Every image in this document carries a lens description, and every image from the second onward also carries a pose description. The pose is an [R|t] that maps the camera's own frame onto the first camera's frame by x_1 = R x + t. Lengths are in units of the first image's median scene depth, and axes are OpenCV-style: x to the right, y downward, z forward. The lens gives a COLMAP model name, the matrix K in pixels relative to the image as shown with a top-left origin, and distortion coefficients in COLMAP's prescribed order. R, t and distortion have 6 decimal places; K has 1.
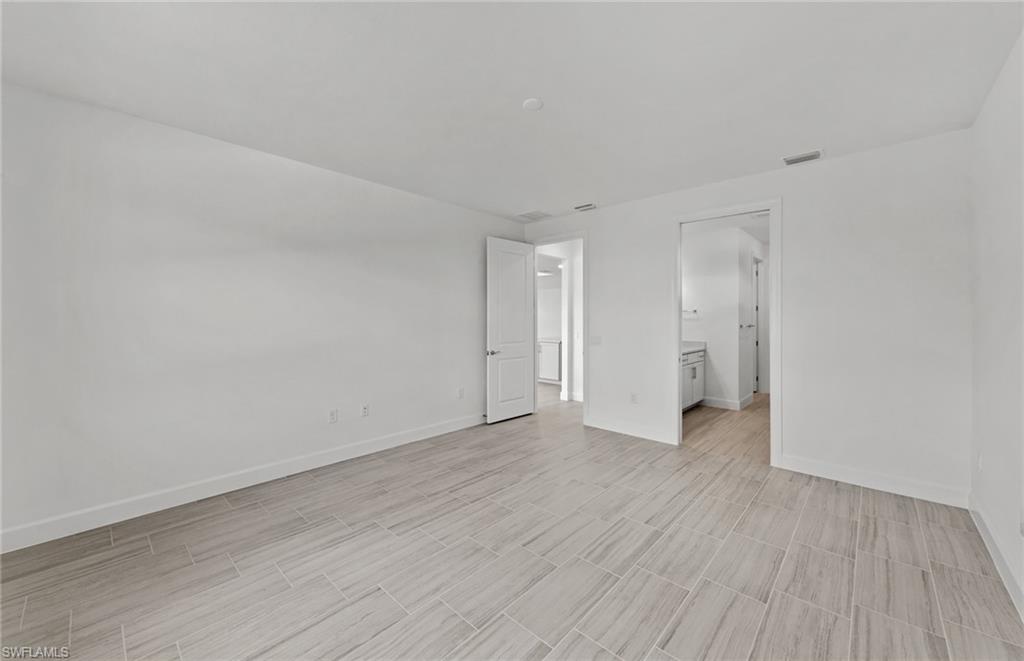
lens RADIAL K [[387.5, 0, 511.3], [0, 387.5, 326.1], [0, 0, 1]] dist [0.001282, 0.000088]
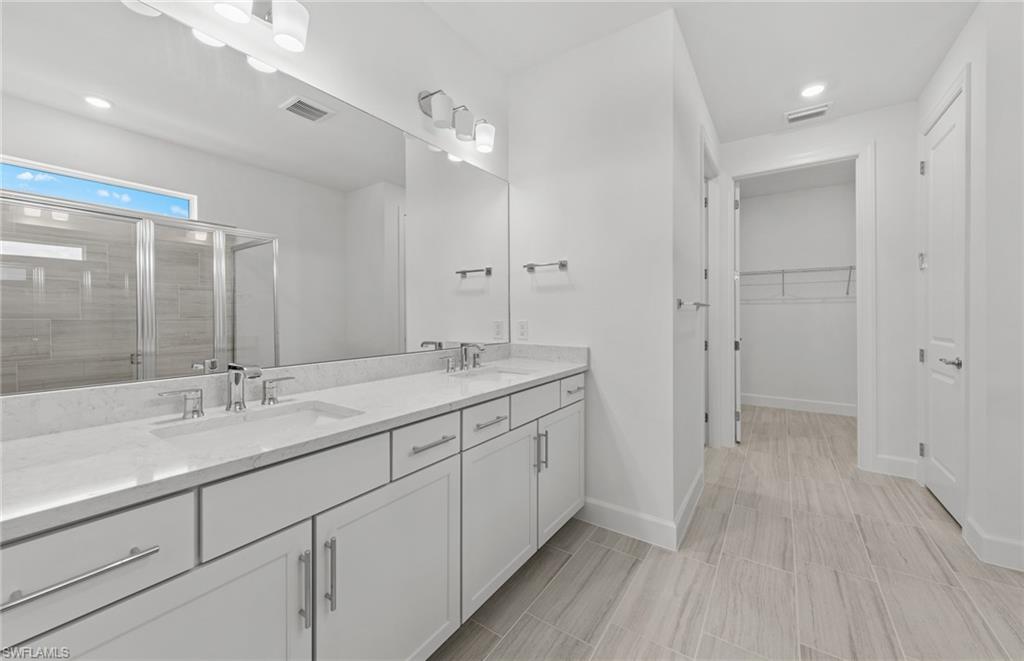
lens RADIAL K [[387.5, 0, 511.3], [0, 387.5, 326.1], [0, 0, 1]] dist [0.001282, 0.000088]
pose [[0.988975, -0.005648, 0.147974, 0.379632], [0.004115, 0.999935, 0.010669, 0.016389], [-0.148024, -0.009942, 0.988934, 0.658210]]
